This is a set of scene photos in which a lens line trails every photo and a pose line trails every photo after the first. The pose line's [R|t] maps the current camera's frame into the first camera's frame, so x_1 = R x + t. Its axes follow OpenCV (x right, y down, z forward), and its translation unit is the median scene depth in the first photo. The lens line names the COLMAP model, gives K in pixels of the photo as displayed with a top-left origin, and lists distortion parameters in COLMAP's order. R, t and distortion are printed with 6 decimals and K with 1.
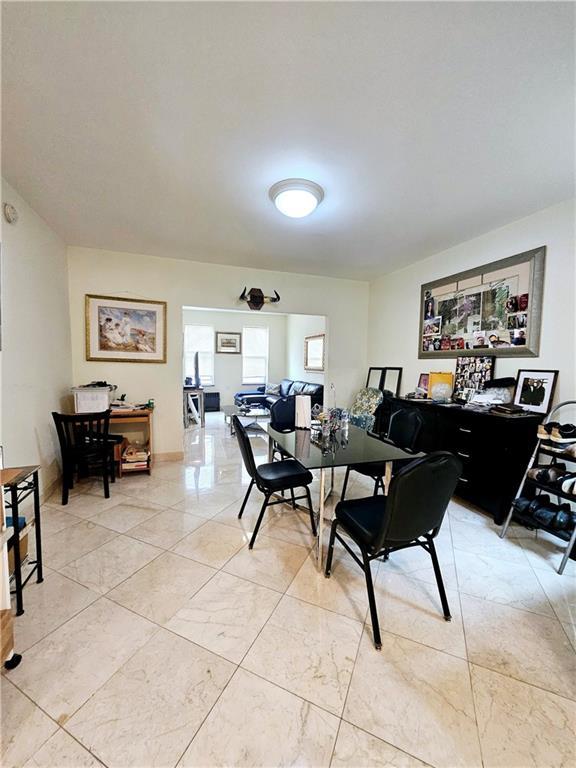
lens RADIAL K [[302.0, 0, 289.2], [0, 302.0, 384.8], [0, 0, 1]] dist [0.000385, 0.000659]
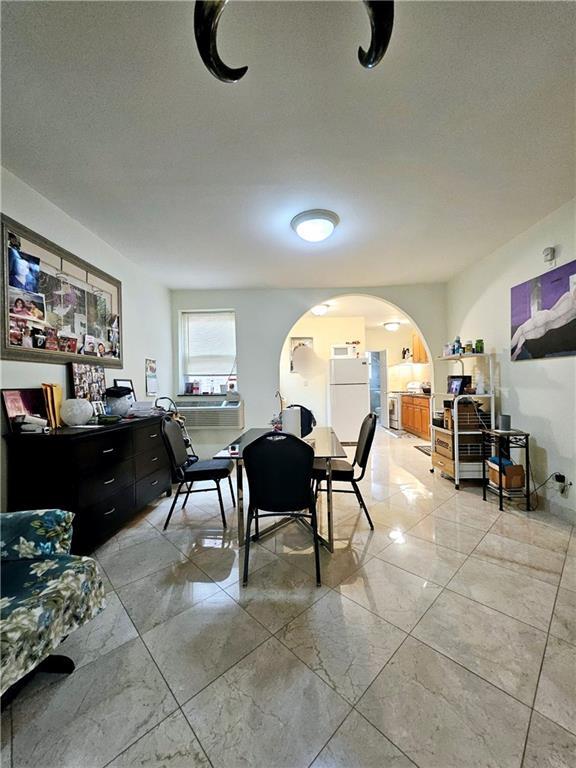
lens RADIAL K [[302.0, 0, 290.4], [0, 302.0, 381.5], [0, 0, 1]] dist [0.000385, 0.000659]
pose [[-0.925704, 0.007722, 0.378169, -0.230647], [0.032731, 0.997677, 0.059749, -0.076718], [-0.376829, 0.067688, -0.923806, 1.559273]]
